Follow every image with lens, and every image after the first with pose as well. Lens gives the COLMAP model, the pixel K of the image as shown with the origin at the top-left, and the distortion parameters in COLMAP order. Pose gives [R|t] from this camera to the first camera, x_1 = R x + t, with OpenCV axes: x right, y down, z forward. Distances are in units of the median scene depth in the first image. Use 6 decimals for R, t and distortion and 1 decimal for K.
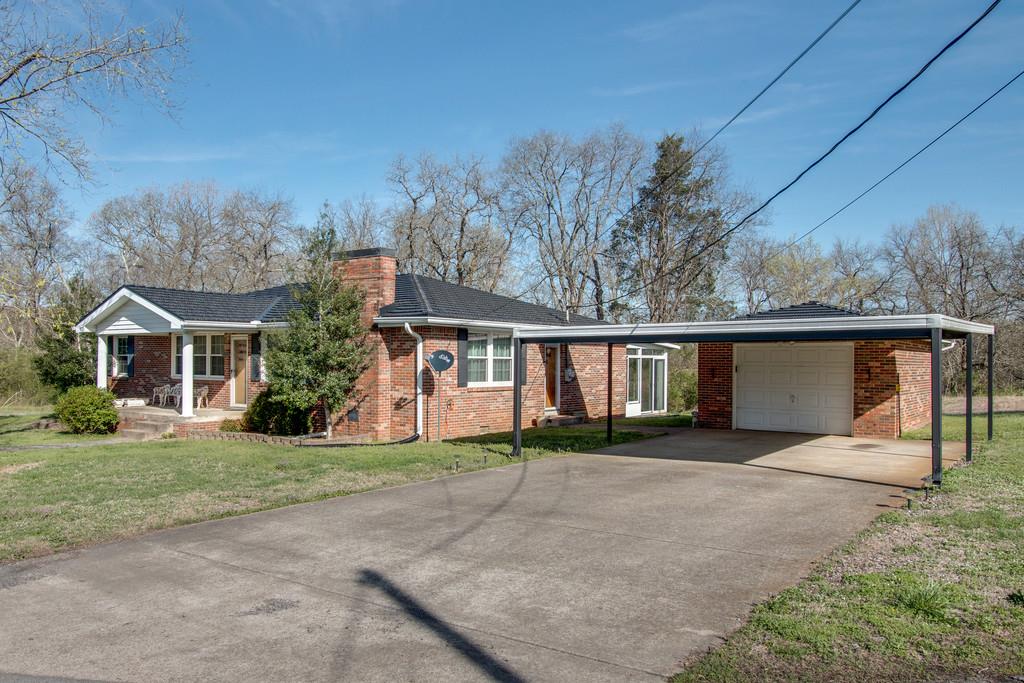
lens RADIAL K [[772.0, 0, 512.0], [0, 772.0, 341.5], [0, 0, 1]] dist [-0.001113, -0.000566]
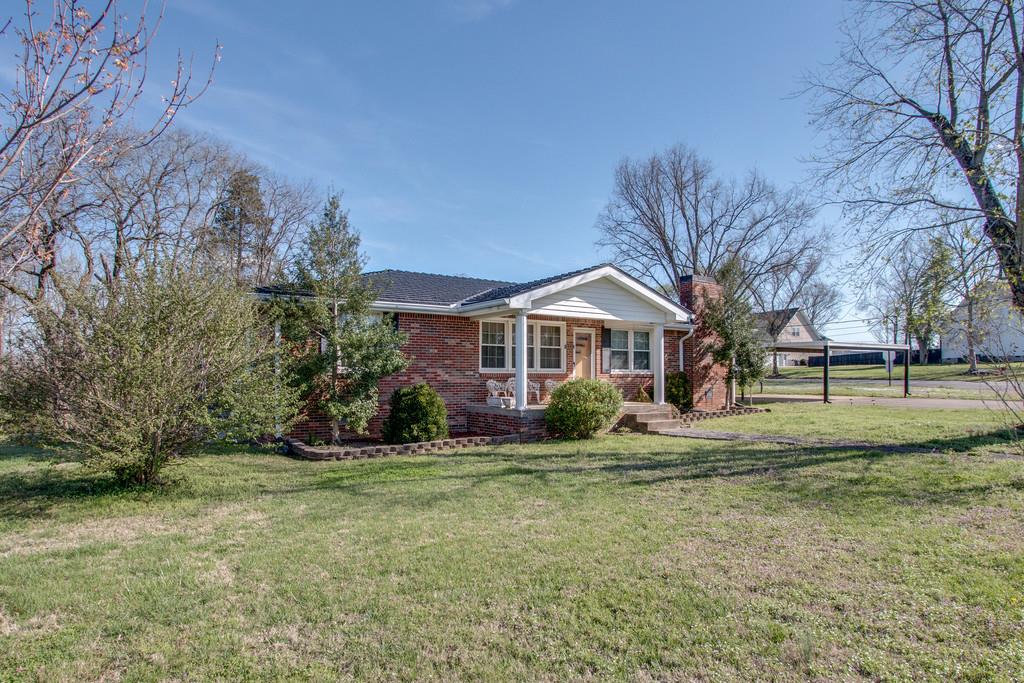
lens RADIAL K [[474.7, 0, 510.2], [0, 474.7, 338.3], [0, 0, 1]] dist [-0.007299, -0.000486]
pose [[0.392818, 0.037185, 0.918864, -0.946937], [-0.032532, 0.999119, -0.026525, 0.025244], [-0.919041, -0.019473, 0.393681, 0.835639]]
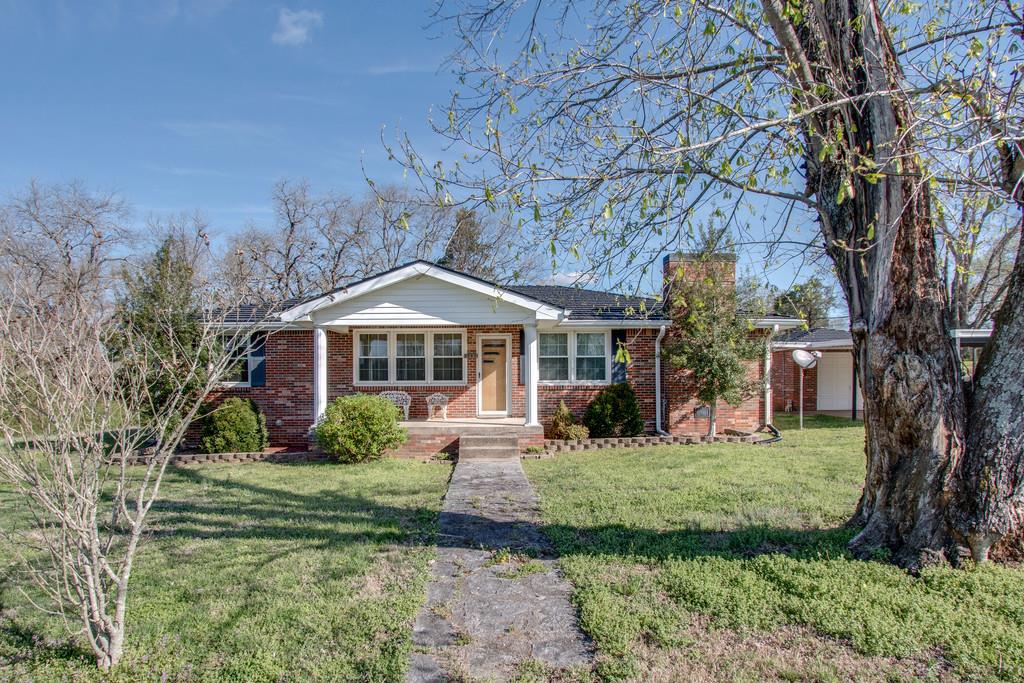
lens RADIAL K [[474.7, 0, 510.2], [0, 474.7, 338.3], [0, 0, 1]] dist [-0.007299, -0.000486]
pose [[0.786052, 0.015793, 0.617958, -0.663223], [0.002145, 0.999598, -0.028276, 0.013346], [-0.618156, 0.023552, 0.785702, 0.557508]]
